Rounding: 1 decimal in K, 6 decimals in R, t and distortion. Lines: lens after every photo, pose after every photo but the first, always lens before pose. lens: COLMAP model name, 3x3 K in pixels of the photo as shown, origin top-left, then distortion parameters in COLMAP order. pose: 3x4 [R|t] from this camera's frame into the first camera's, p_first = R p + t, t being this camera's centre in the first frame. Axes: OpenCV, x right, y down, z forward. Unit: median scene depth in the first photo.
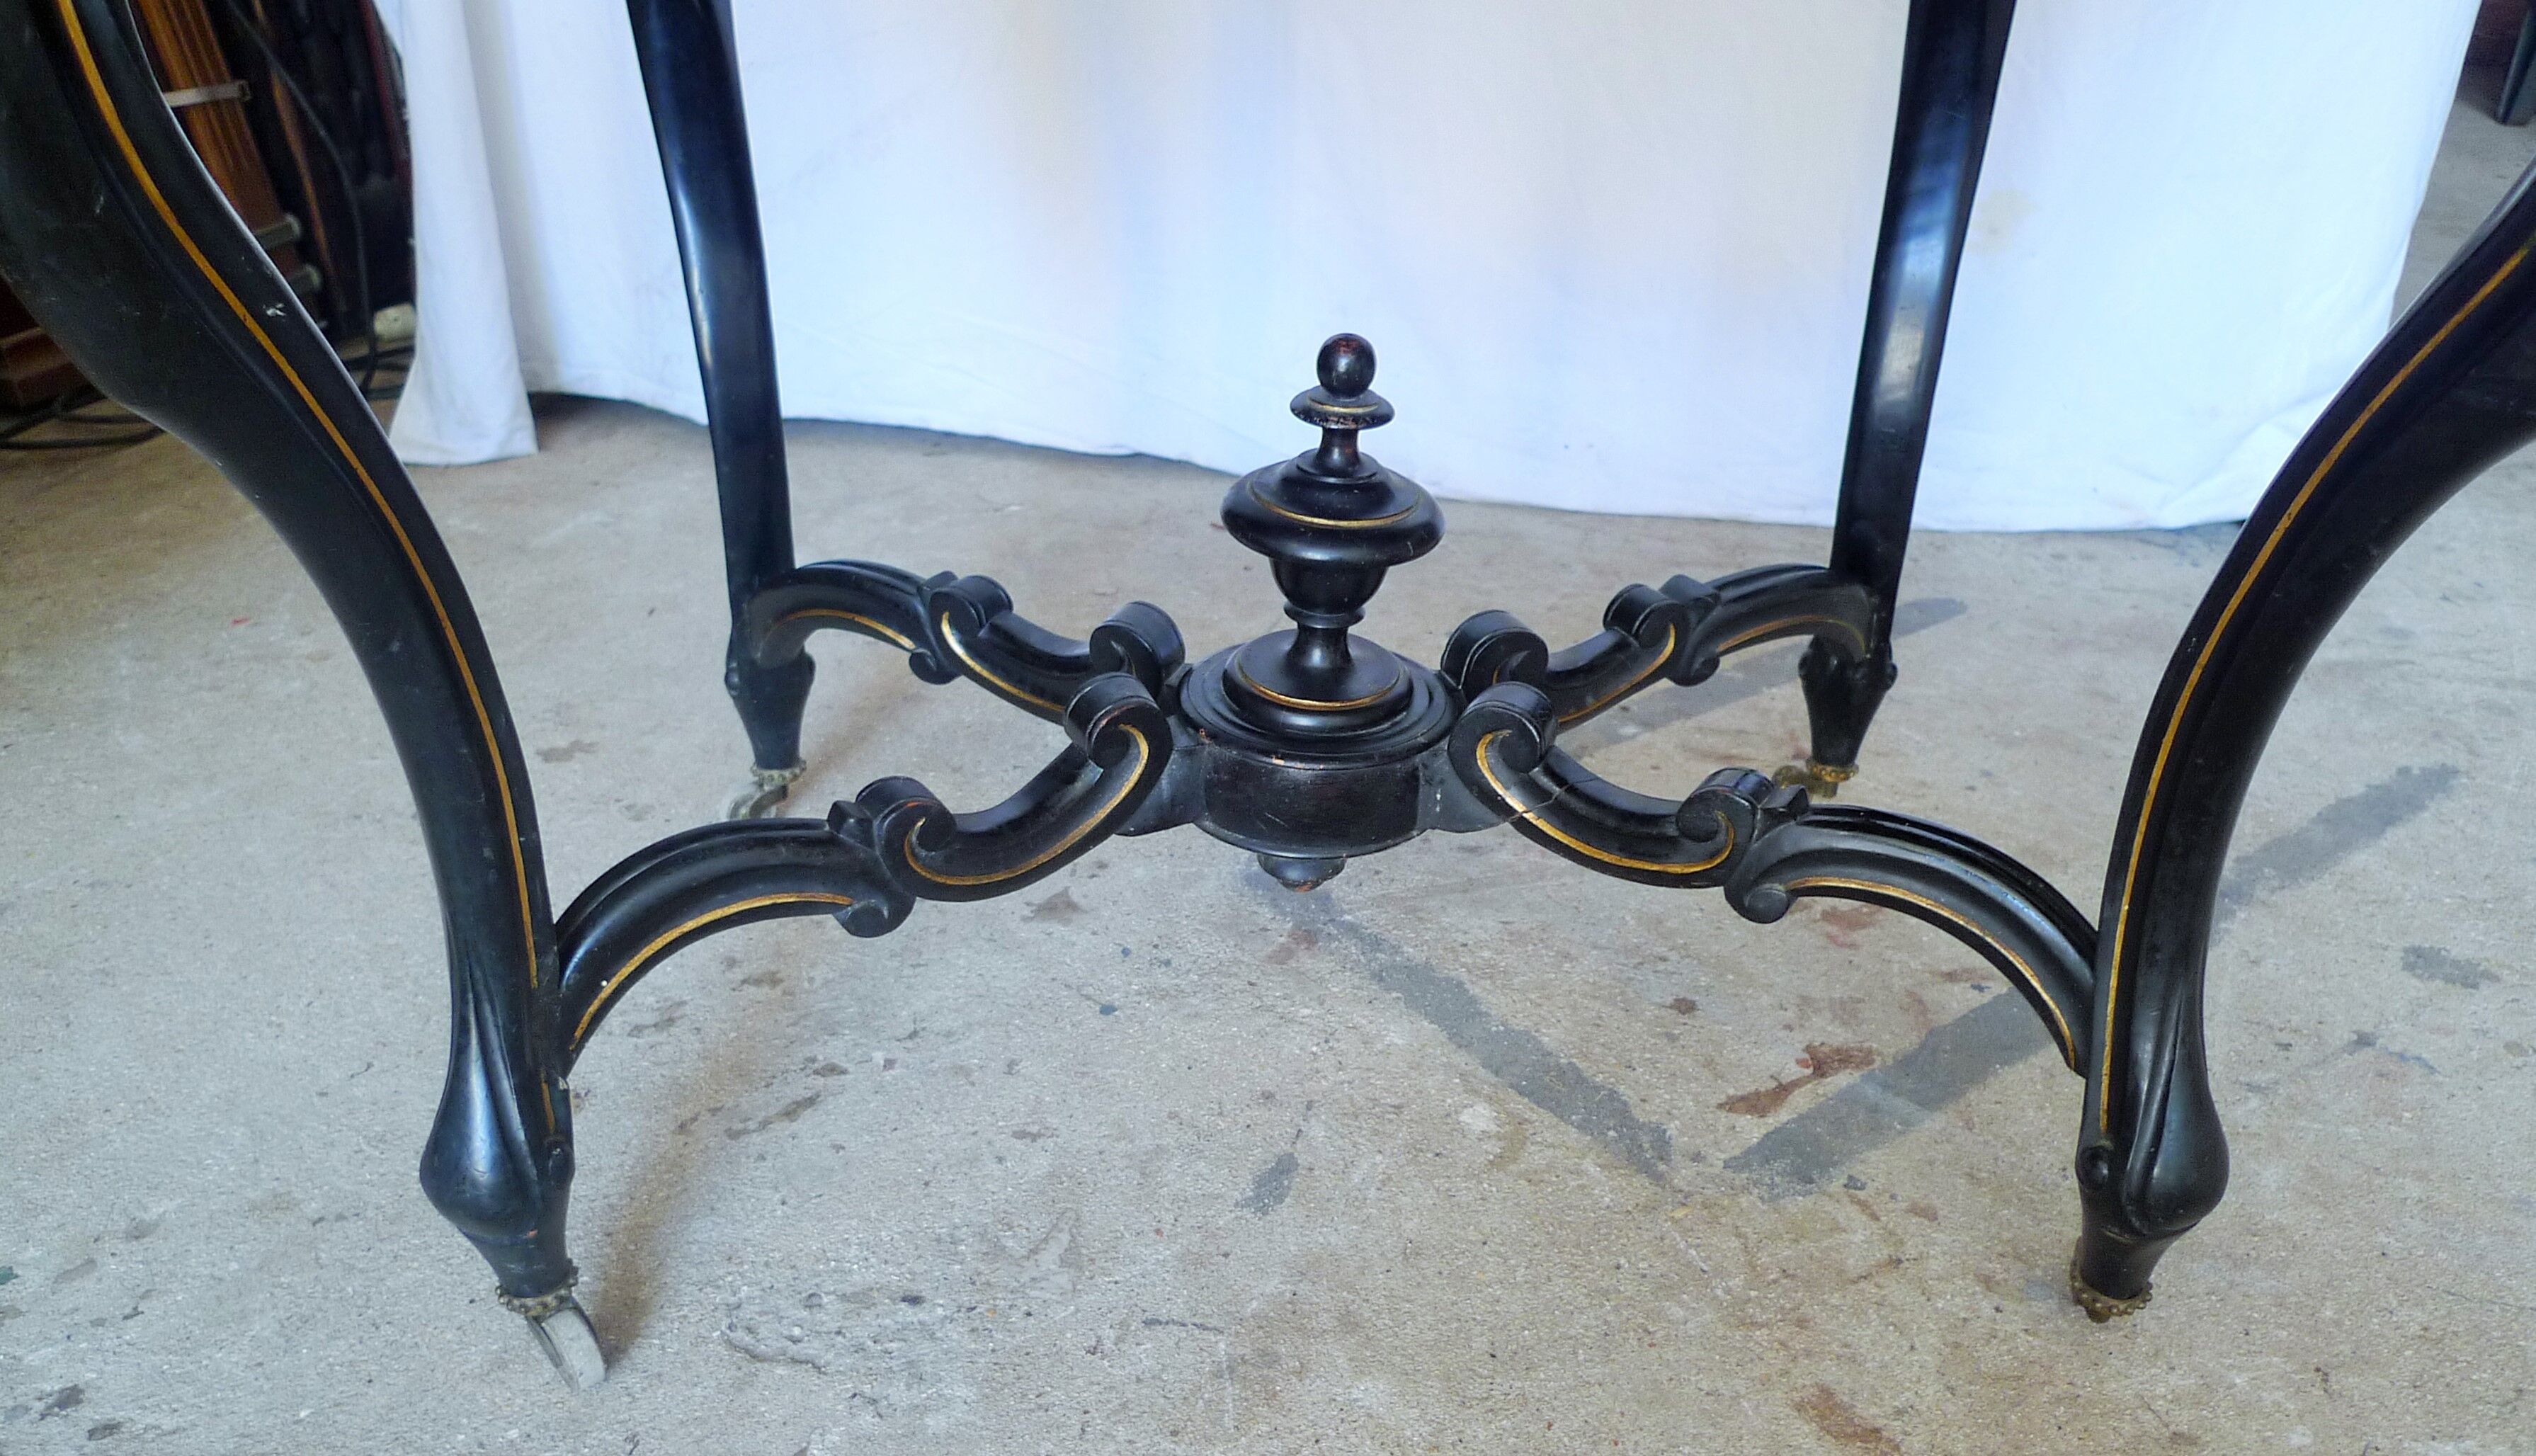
lens RADIAL K [[1887.3, 0, 1268.0], [0, 1887.3, 728.0], [0, 0, 1]] dist [-0.048979, -0.002335]
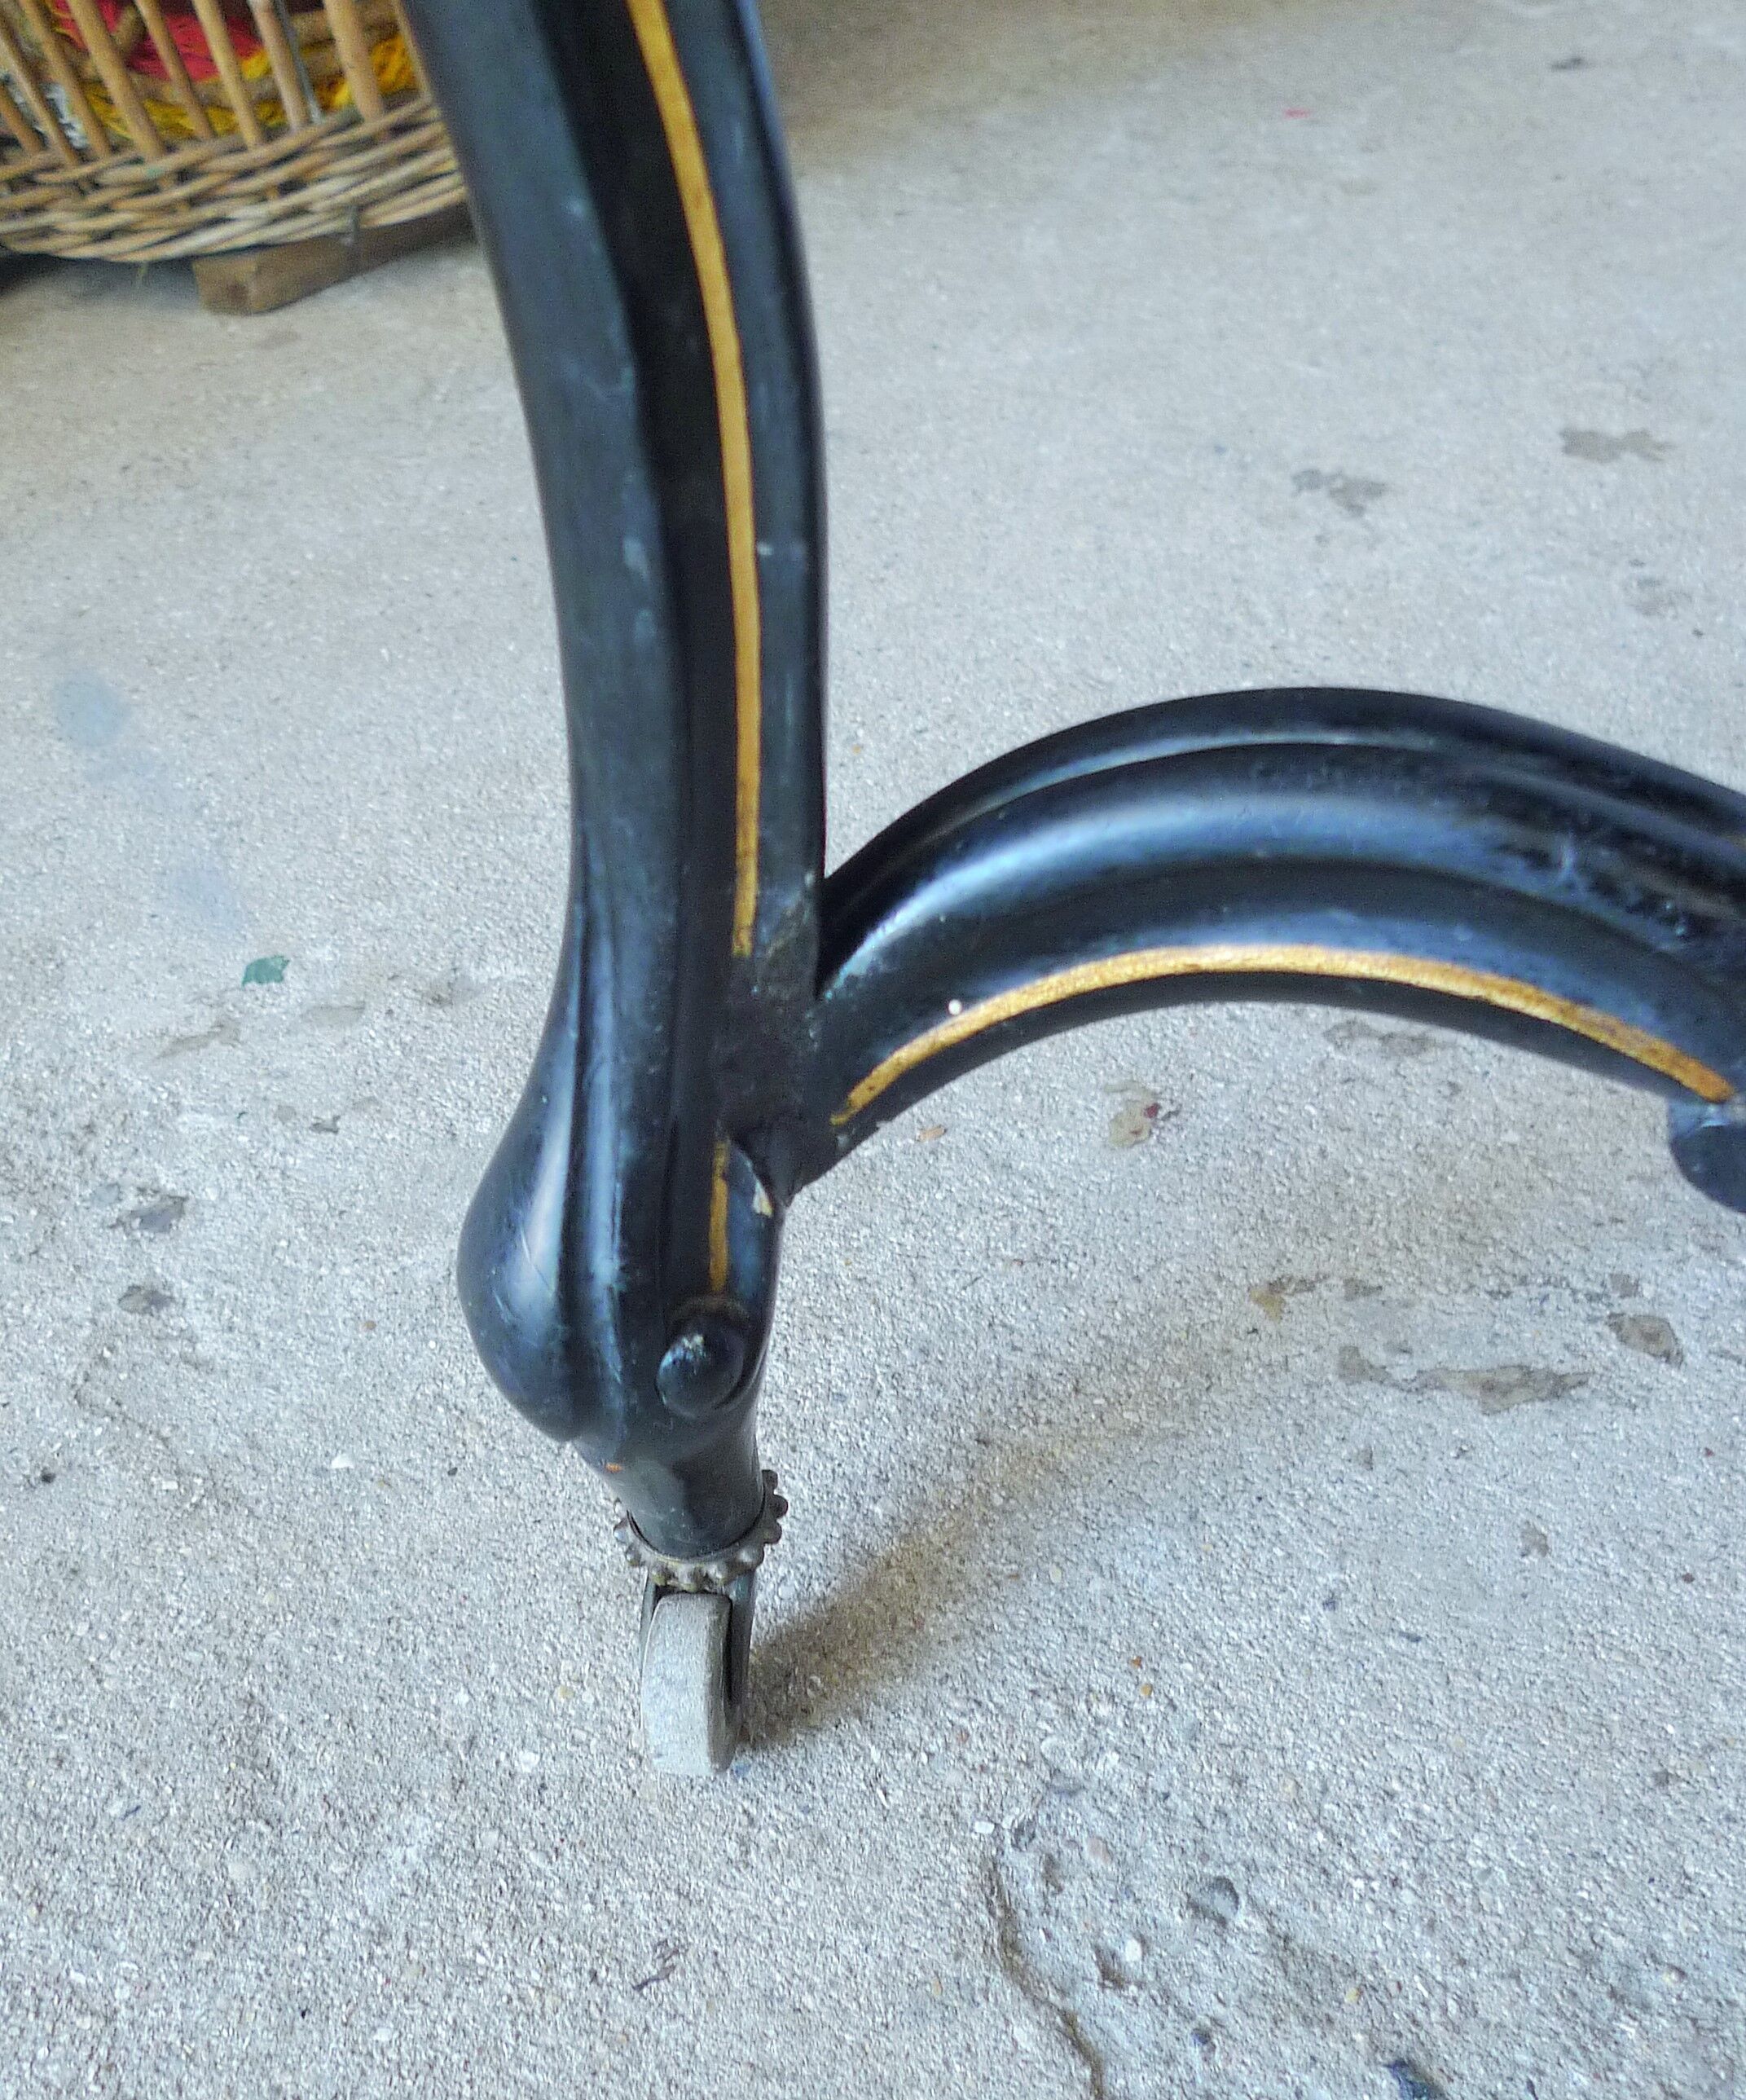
lens RADIAL K [[1934.8, 0, 873.0], [0, 1934.8, 1050.0], [0, 0, 1]] dist [-0.027477, -0.009794]
pose [[0.613565, 0.469777, -0.634703, -0.112485], [-0.254823, 0.878576, 0.403944, -0.005008], [0.747398, -0.086109, 0.658773, 0.695421]]
